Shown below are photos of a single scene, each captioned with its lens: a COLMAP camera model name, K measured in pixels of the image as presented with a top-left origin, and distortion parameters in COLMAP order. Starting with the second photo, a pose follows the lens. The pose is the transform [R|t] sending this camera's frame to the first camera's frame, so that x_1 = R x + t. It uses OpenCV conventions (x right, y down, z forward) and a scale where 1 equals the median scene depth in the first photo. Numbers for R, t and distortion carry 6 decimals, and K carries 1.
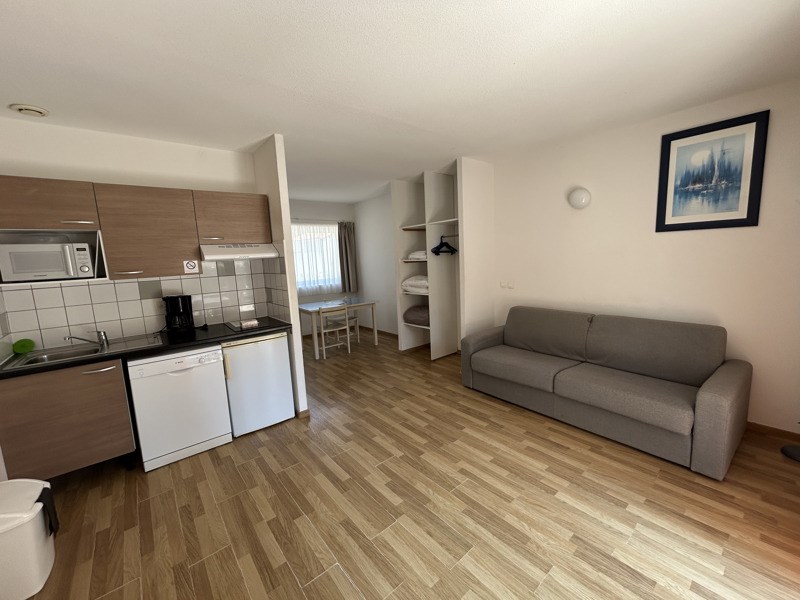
lens RADIAL K [[323.9, 0, 400.0], [0, 323.9, 300.0], [0, 0, 1]] dist [-0.000335, -0.000029]
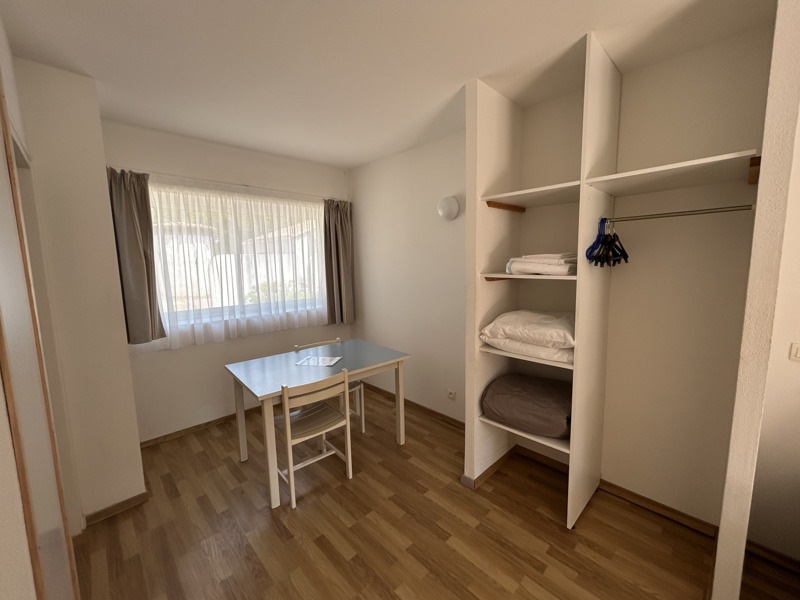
lens RADIAL K [[323.9, 0, 400.0], [0, 323.9, 300.0], [0, 0, 1]] dist [-0.000335, -0.000029]
pose [[0.996530, 0.020510, 0.080665, -0.134849], [-0.019248, 0.999680, -0.016398, -0.078672], [-0.080976, 0.014788, 0.996606, 0.571727]]
